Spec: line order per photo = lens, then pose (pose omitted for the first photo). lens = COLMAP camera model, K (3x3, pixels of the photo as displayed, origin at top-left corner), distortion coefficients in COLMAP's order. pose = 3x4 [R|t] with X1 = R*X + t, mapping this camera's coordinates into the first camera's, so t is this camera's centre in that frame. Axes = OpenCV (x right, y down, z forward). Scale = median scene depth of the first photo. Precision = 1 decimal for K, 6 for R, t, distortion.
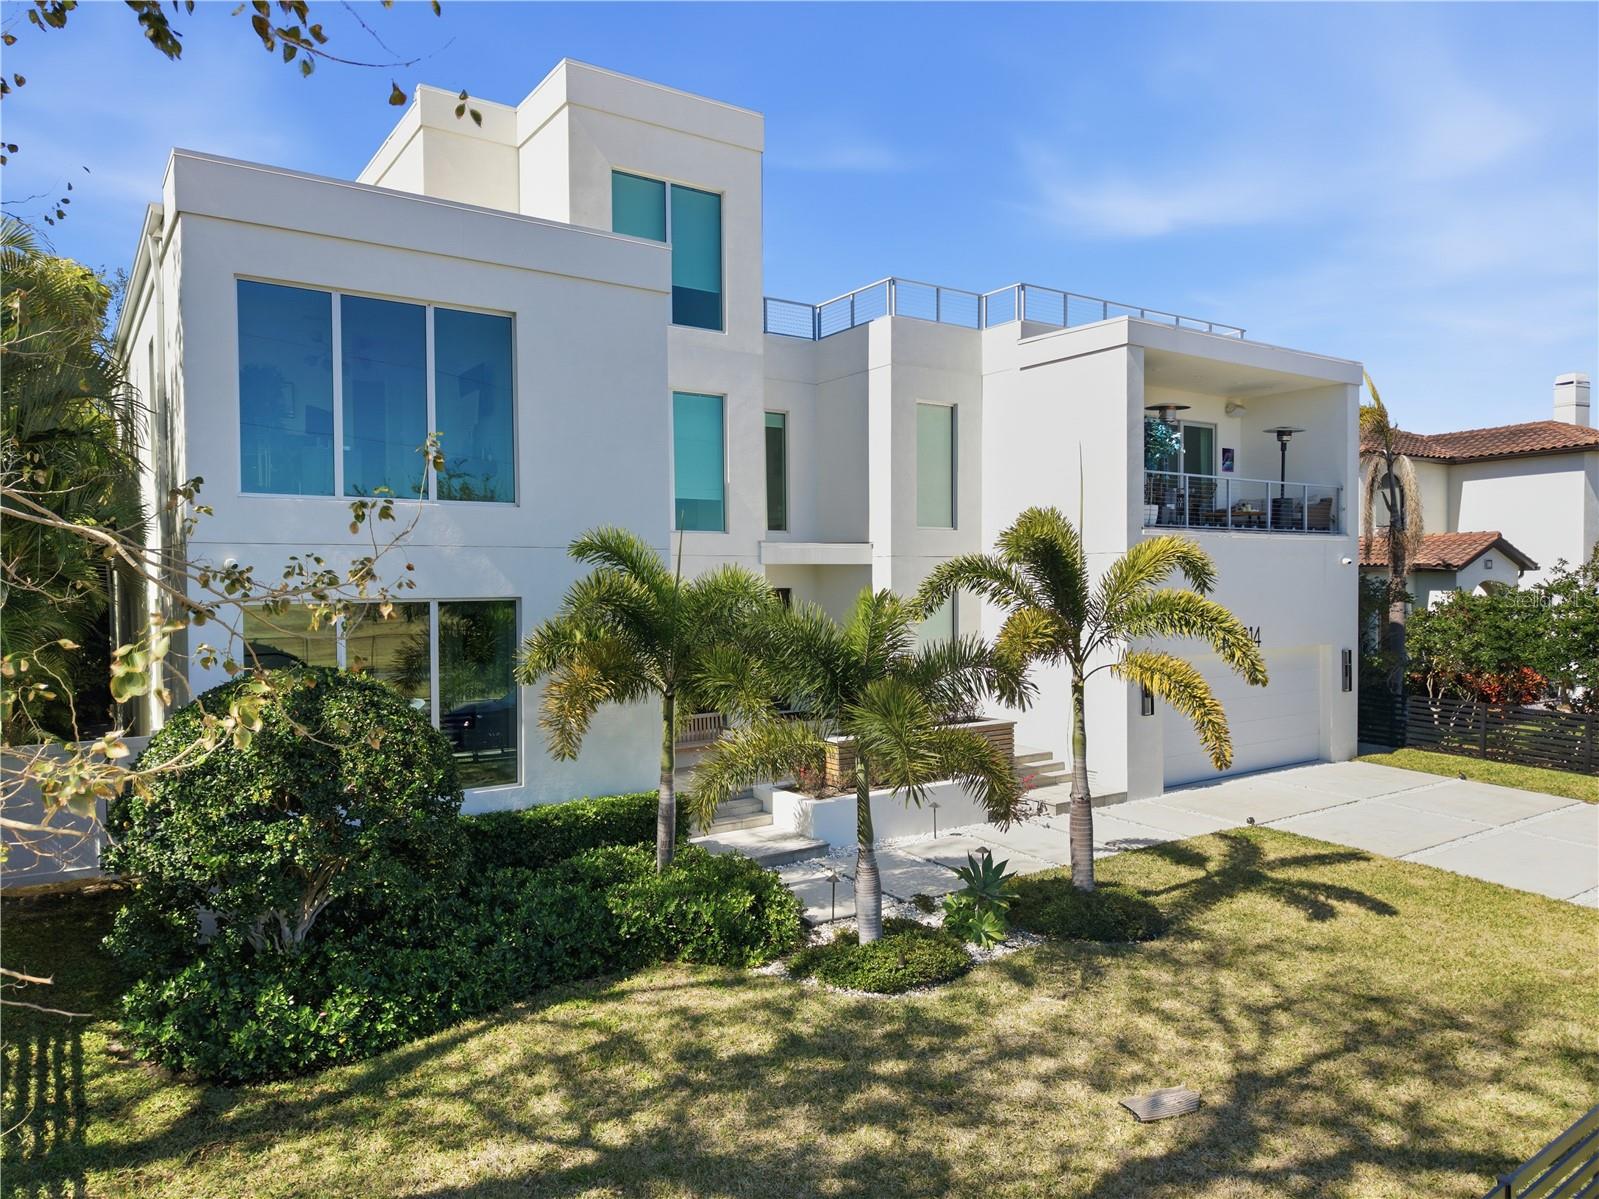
lens RADIAL K [[1093.9, 0, 819.0], [0, 1093.9, 603.6], [0, 0, 1]] dist [-0.006180, -0.003001]
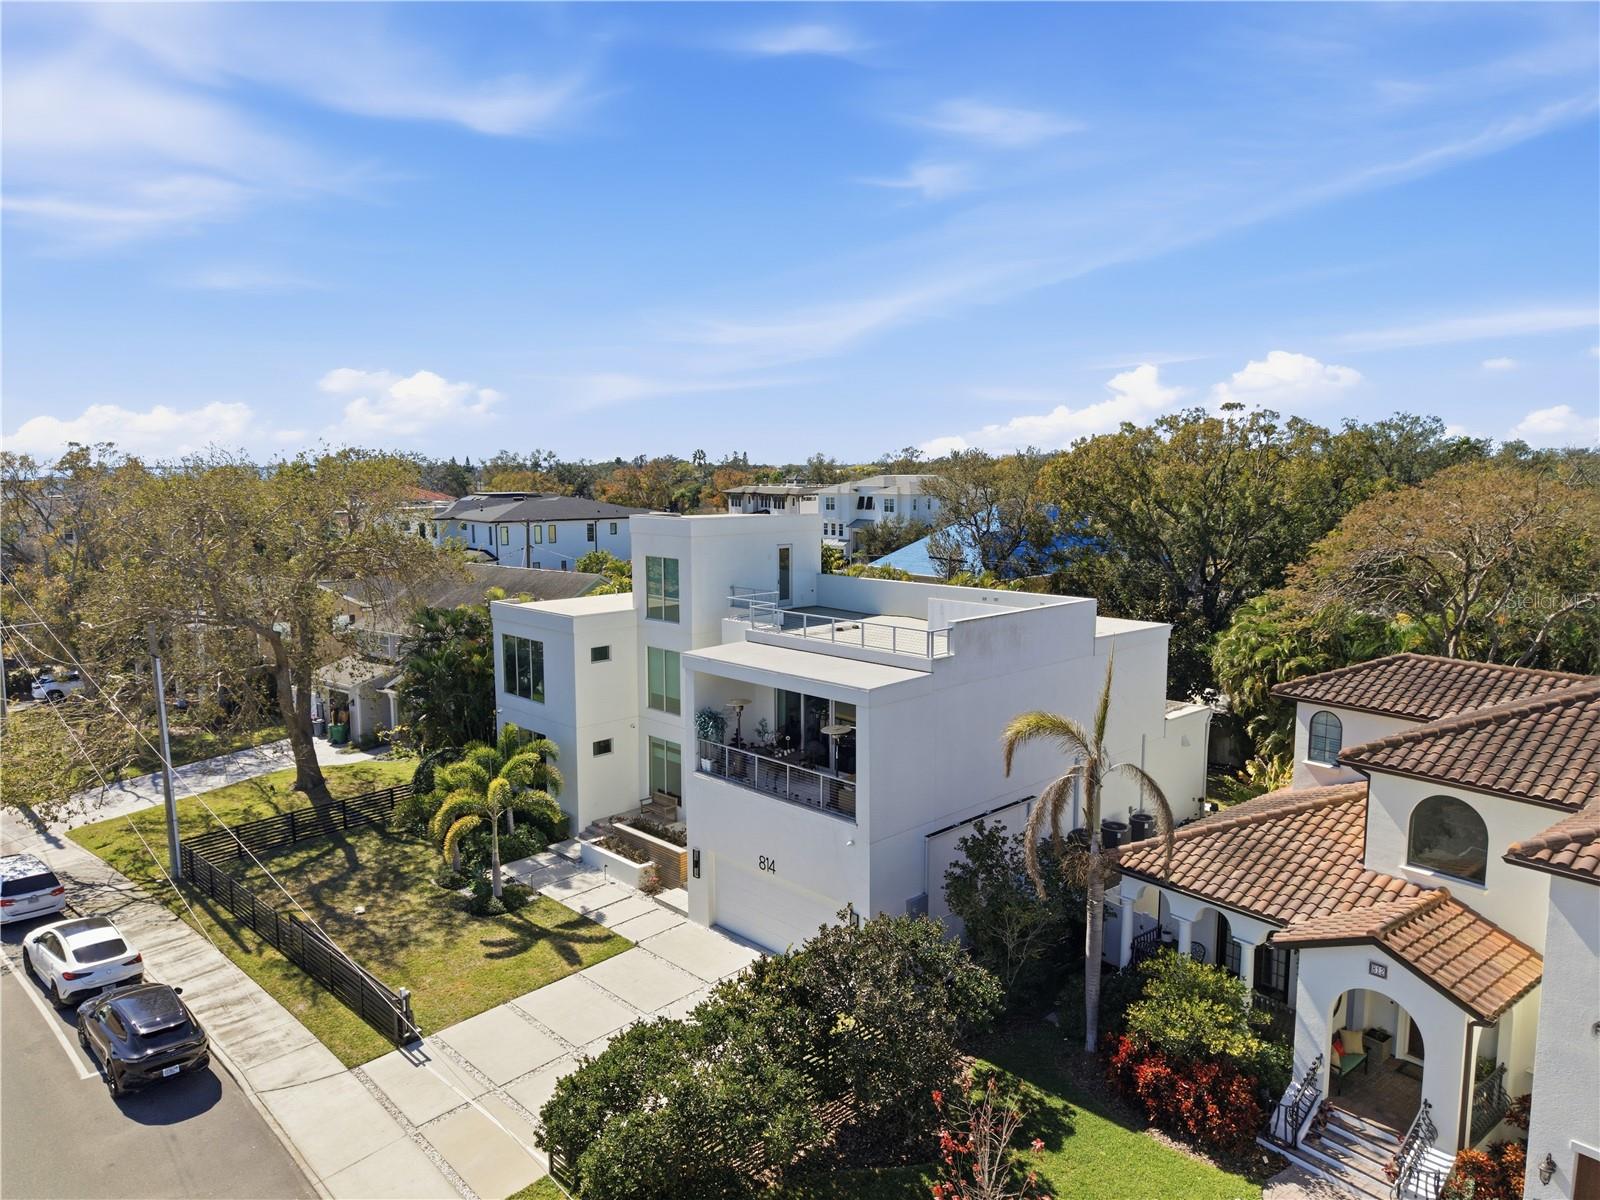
lens RADIAL K [[1101.3, 0, 800.6], [0, 1101.3, 568.4], [0, 0, 1]] dist [0.006248, -0.003275]
pose [[0.151605, 0.099275, -0.983443, 2.568719], [-0.022927, 0.995029, 0.096910, -0.720932], [0.988175, 0.007856, 0.153128, 1.138580]]
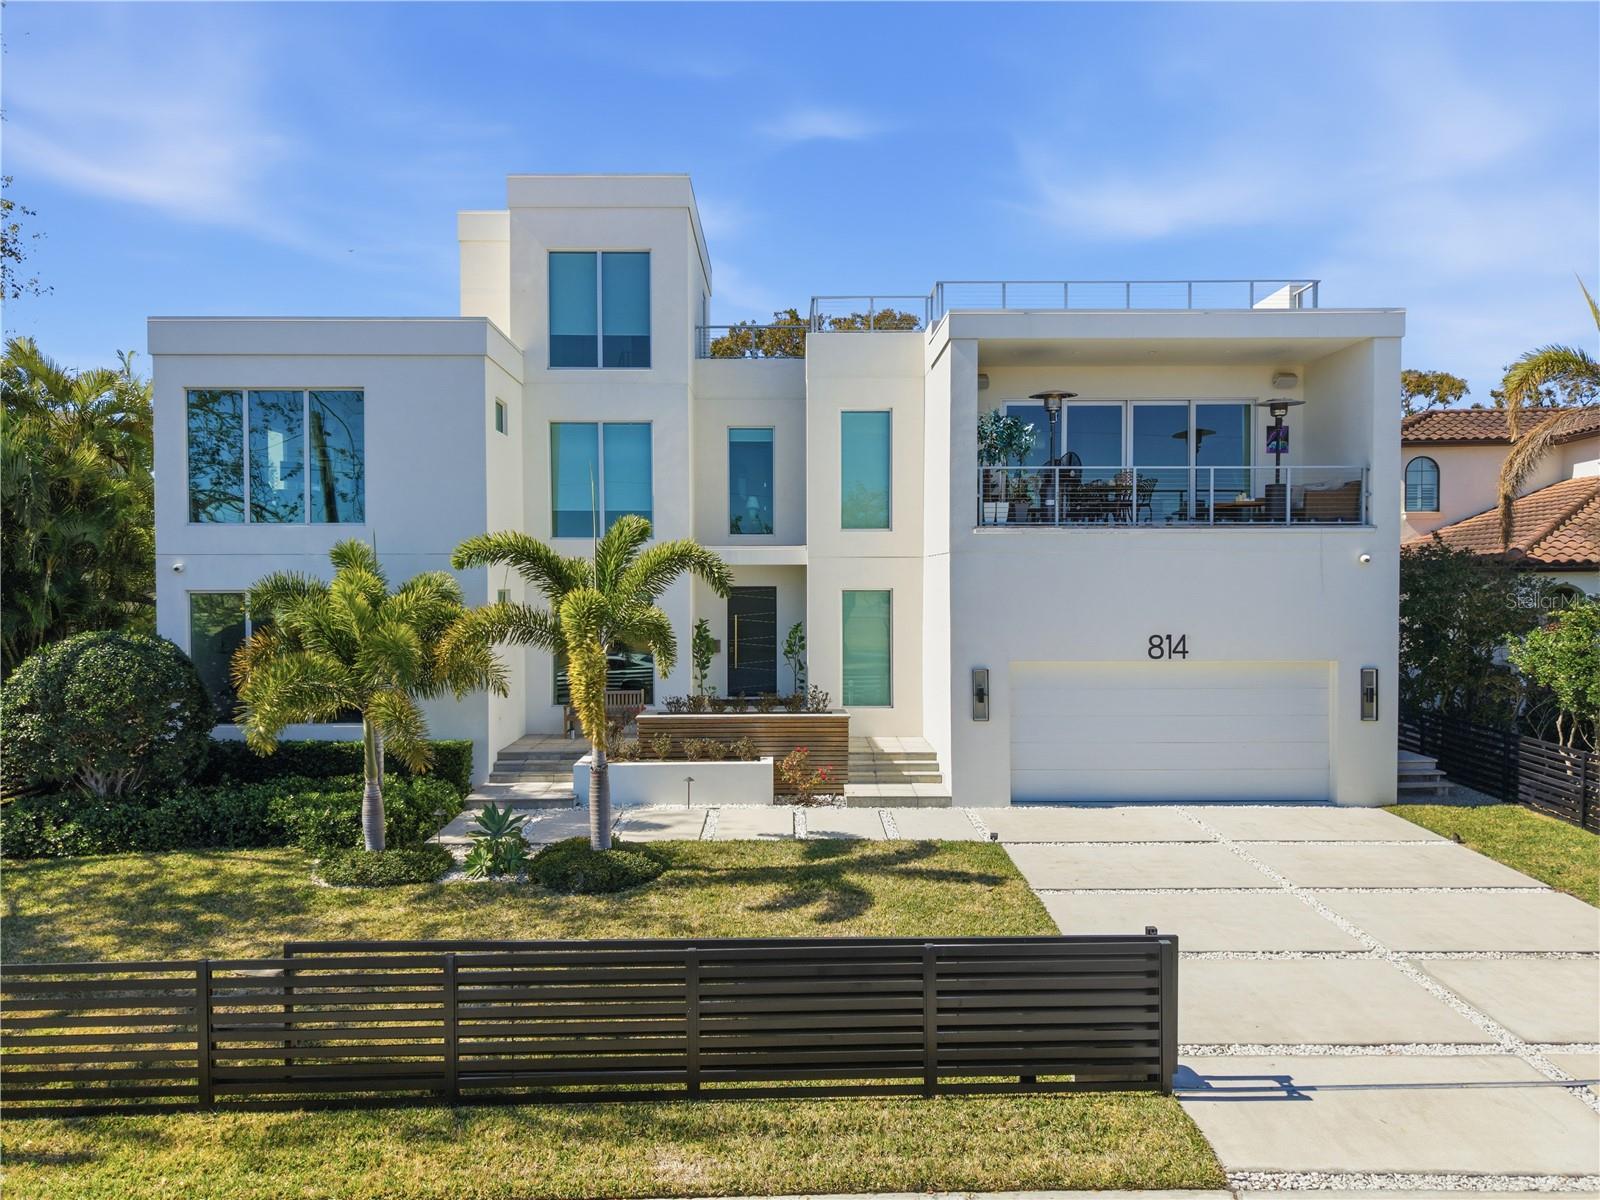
lens RADIAL K [[1097.2, 0, 800.0], [0, 1097.2, 600.0], [0, 0, 1]] dist [0.012332, -0.007500]
pose [[0.826160, 0.015058, -0.563234, 0.908049], [-0.016641, 0.999859, 0.002321, -0.004564], [0.563190, 0.007455, 0.826294, 0.143832]]
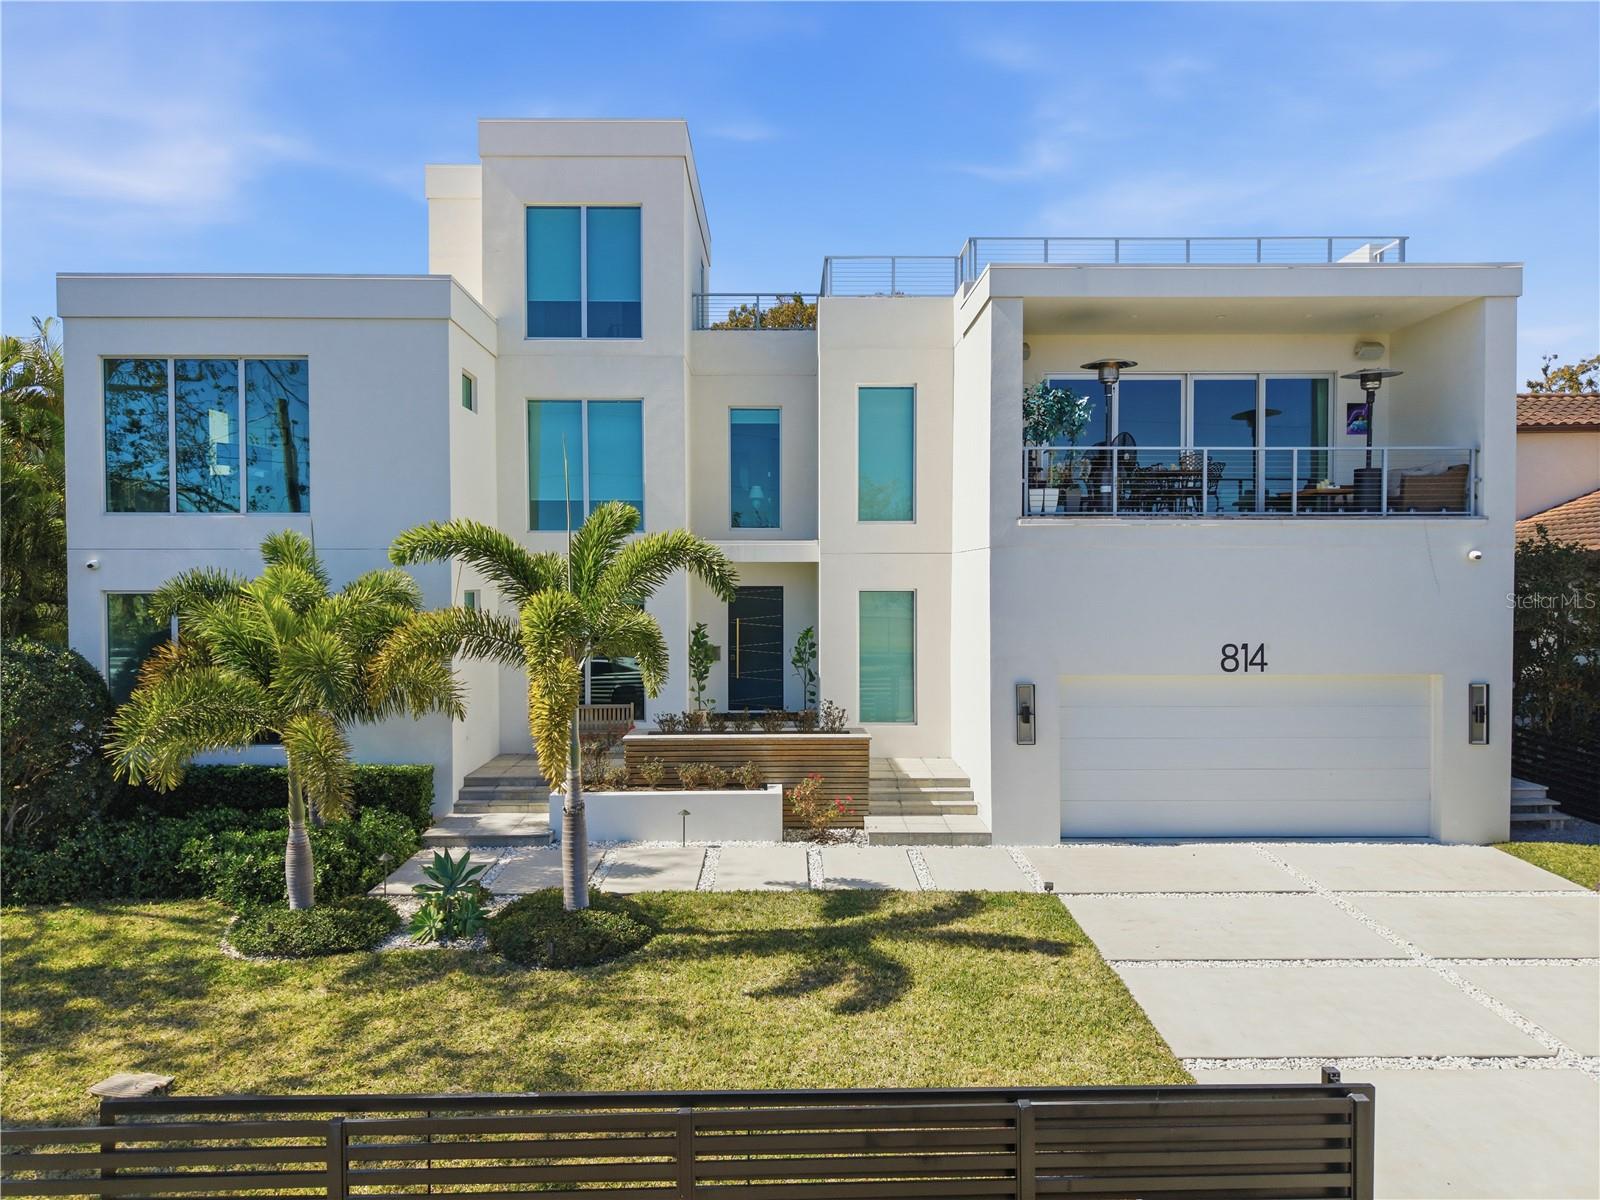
lens RADIAL K [[1097.2, 0, 800.0], [0, 1097.2, 600.0], [0, 0, 1]] dist [0.012332, -0.007500]
pose [[0.827354, 0.016556, -0.561436, 0.794422], [-0.017489, 0.999840, 0.003713, -0.008063], [0.561408, 0.006747, 0.827512, 0.281959]]
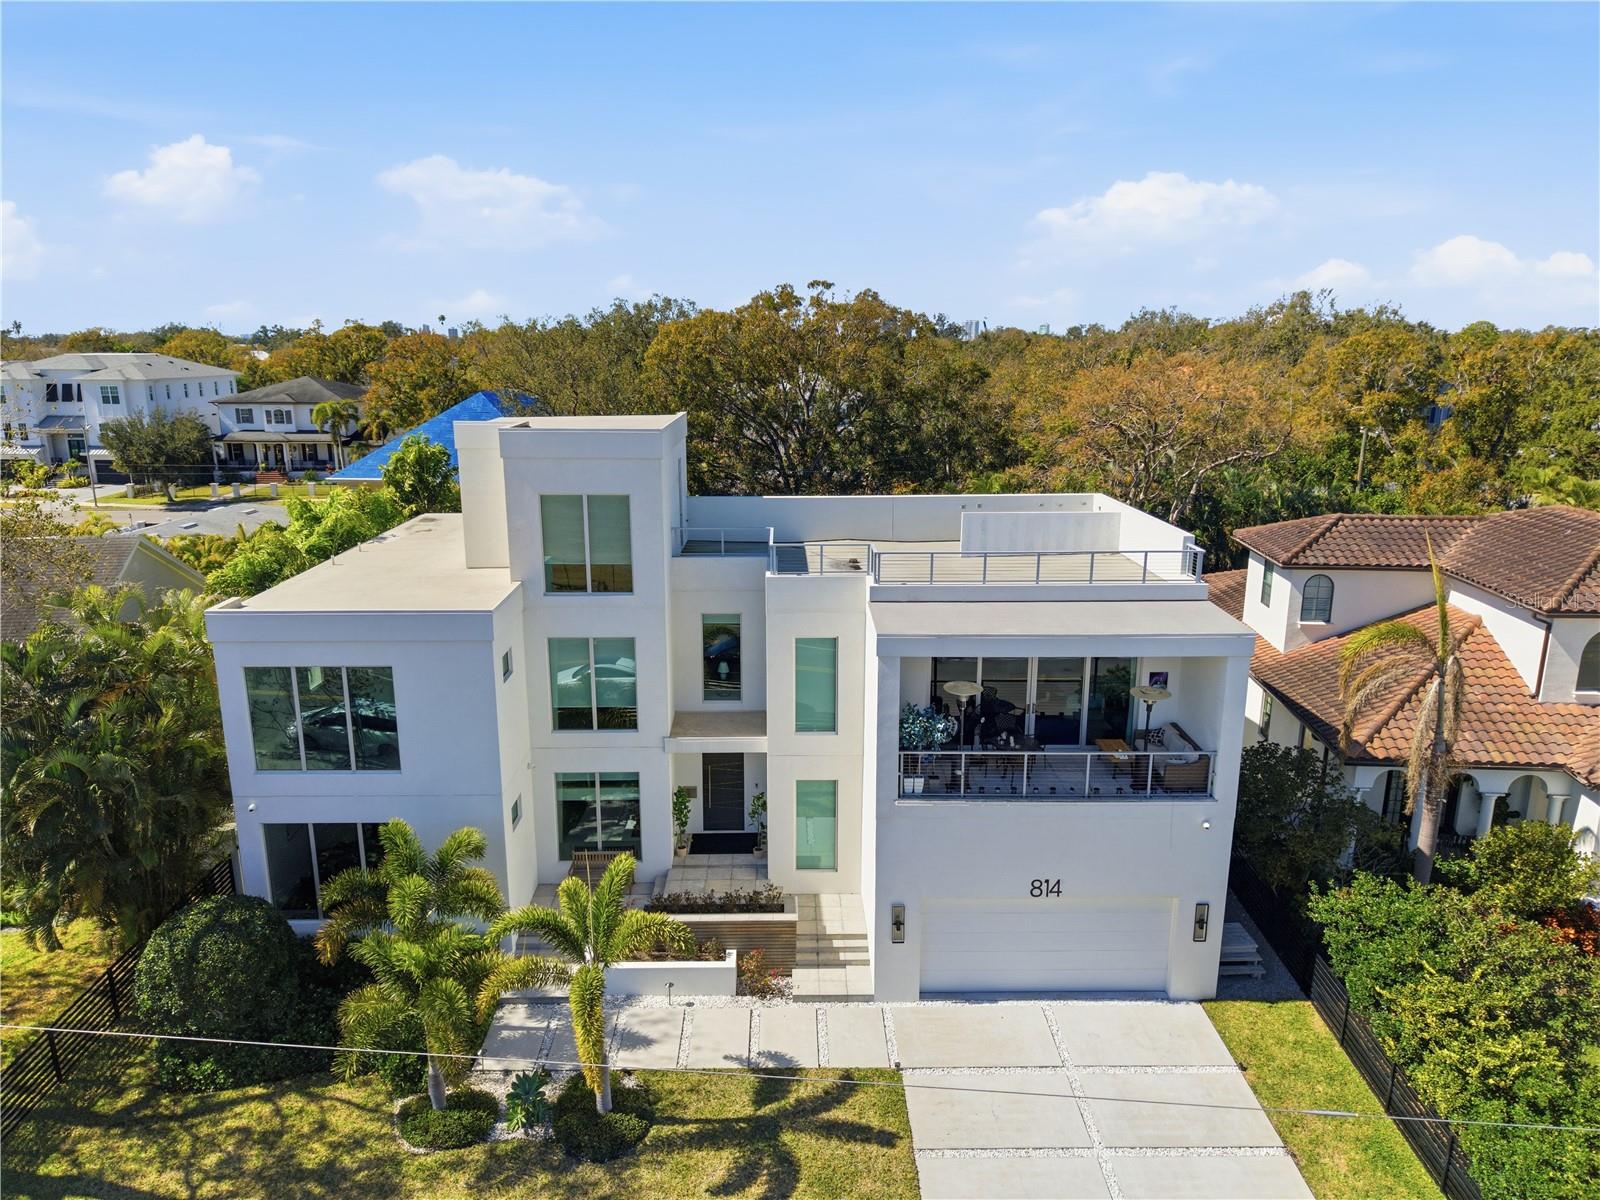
lens RADIAL K [[1097.2, 0, 800.0], [0, 1097.2, 600.0], [0, 0, 1]] dist [0.012332, -0.007500]
pose [[0.828286, 0.137504, -0.543172, 1.059070], [-0.020700, 0.976267, 0.215578, -0.688848], [0.559924, -0.167316, 0.811474, -0.001269]]
